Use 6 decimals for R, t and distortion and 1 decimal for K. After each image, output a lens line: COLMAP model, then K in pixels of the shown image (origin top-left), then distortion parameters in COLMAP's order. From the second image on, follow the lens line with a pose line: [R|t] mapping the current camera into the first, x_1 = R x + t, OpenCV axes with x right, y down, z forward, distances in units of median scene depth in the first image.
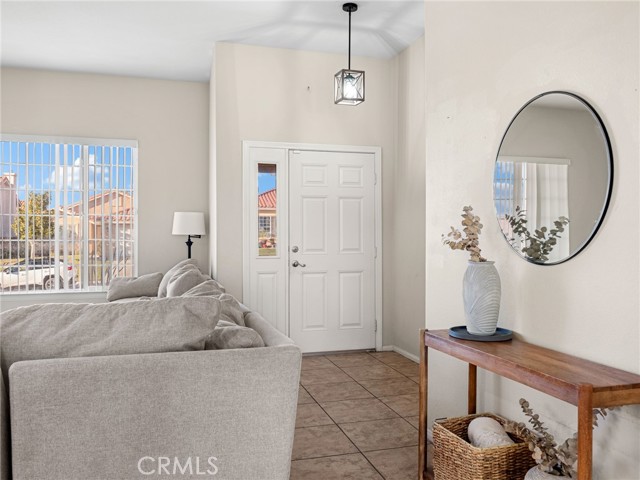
lens RADIAL K [[532.8, 0, 322.9], [0, 532.8, 234.6], [0, 0, 1]] dist [-0.008762, -0.003469]
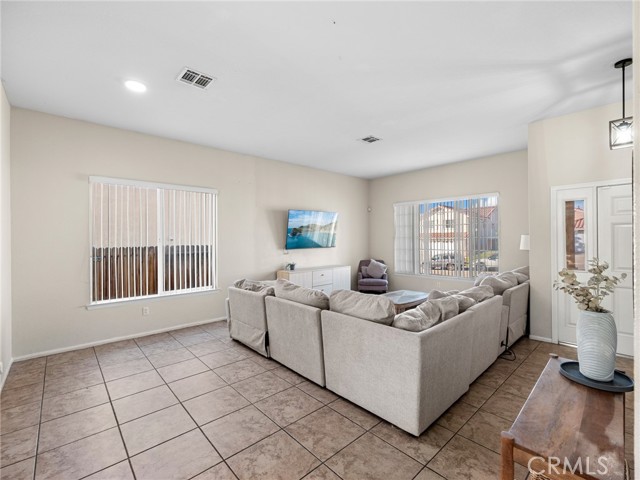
lens RADIAL K [[293.4, 0, 322.1], [0, 293.4, 237.6], [0, 0, 1]] dist [-0.001076, 0.000085]
pose [[0.445200, -0.004358, -0.895420, 0.265681], [0.010351, 0.999946, 0.000280, -0.046815], [0.895371, -0.009393, 0.445221, 0.107171]]
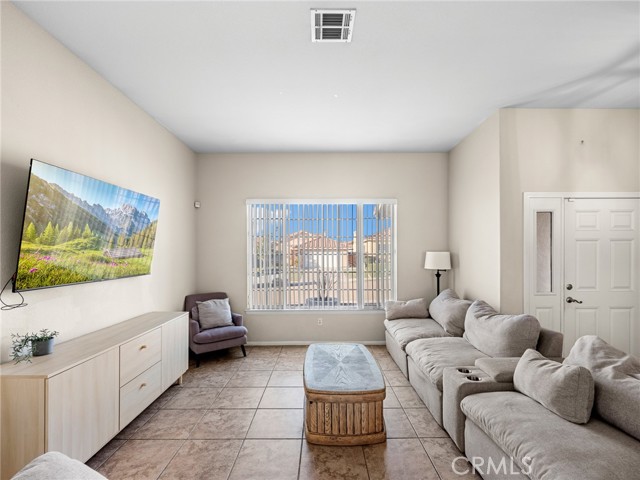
lens RADIAL K [[293.4, 0, 316.4], [0, 293.4, 254.0], [0, 0, 1]] dist [-0.001076, 0.000085]
pose [[0.962233, -0.003038, -0.272211, -0.395195], [0.003987, 0.999988, 0.002933, -0.045609], [0.272198, -0.003907, 0.962233, 0.259789]]
